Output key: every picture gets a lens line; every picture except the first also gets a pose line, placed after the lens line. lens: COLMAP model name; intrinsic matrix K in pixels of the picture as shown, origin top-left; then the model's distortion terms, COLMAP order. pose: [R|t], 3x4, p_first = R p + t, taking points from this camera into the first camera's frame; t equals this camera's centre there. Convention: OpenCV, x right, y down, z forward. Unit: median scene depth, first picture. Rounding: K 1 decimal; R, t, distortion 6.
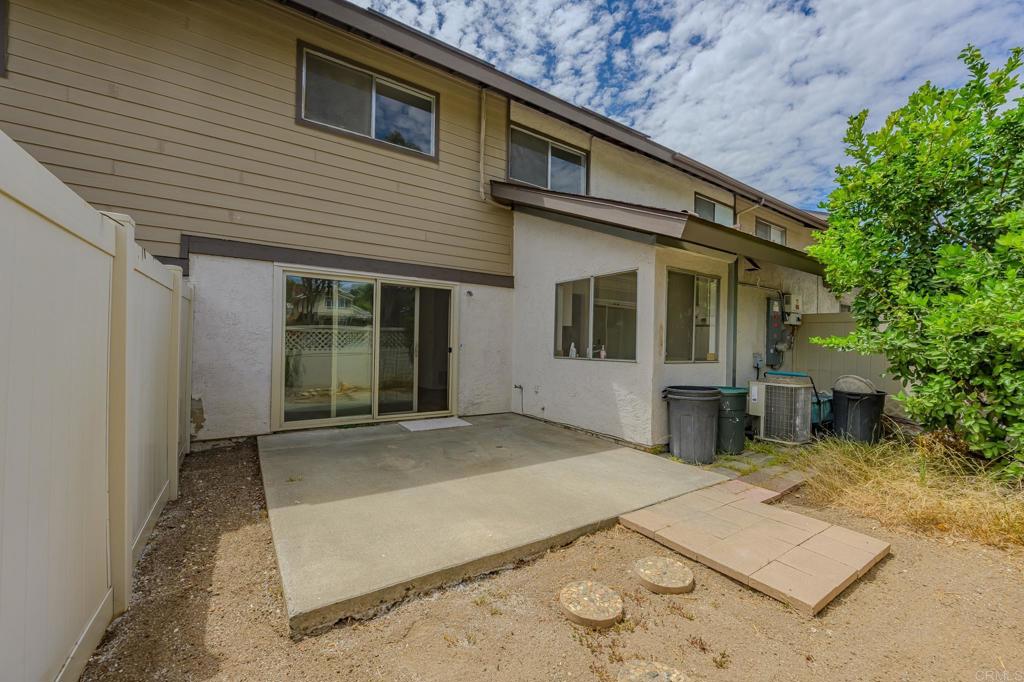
lens RADIAL K [[420.2, 0, 518.7], [0, 420.2, 343.0], [0, 0, 1]] dist [-0.009943, 0.000041]
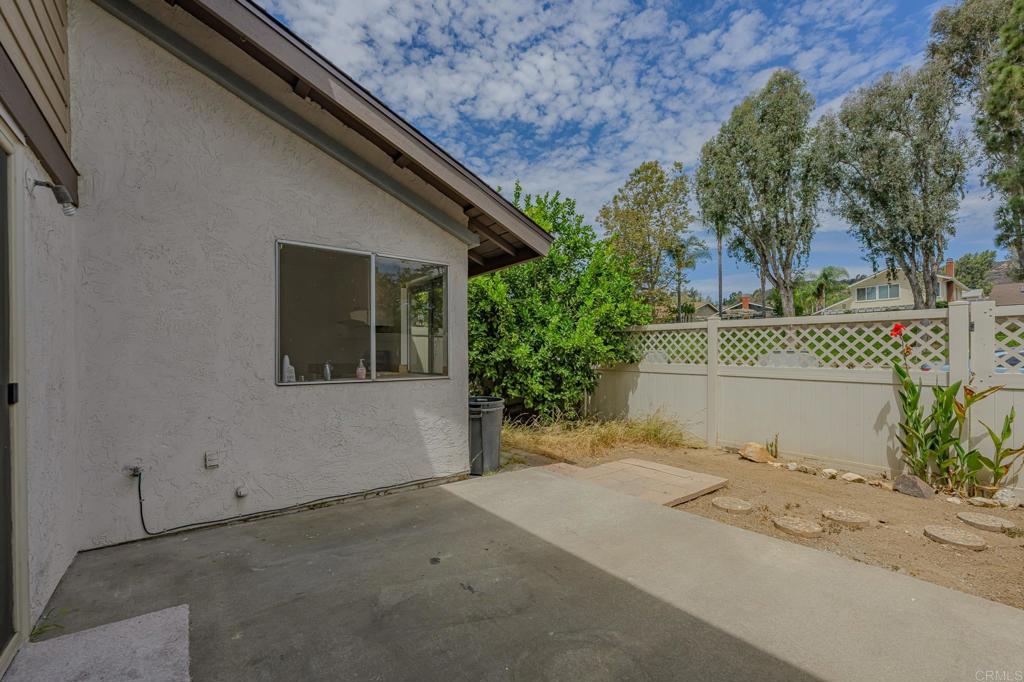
lens RADIAL K [[420.2, 0, 516.1], [0, 420.2, 342.1], [0, 0, 1]] dist [-0.009943, 0.000041]
pose [[-0.059402, 0.015366, 0.998116, -0.580130], [0.002871, 0.999880, -0.015222, -0.013530], [-0.998230, 0.001961, -0.059439, 0.944839]]
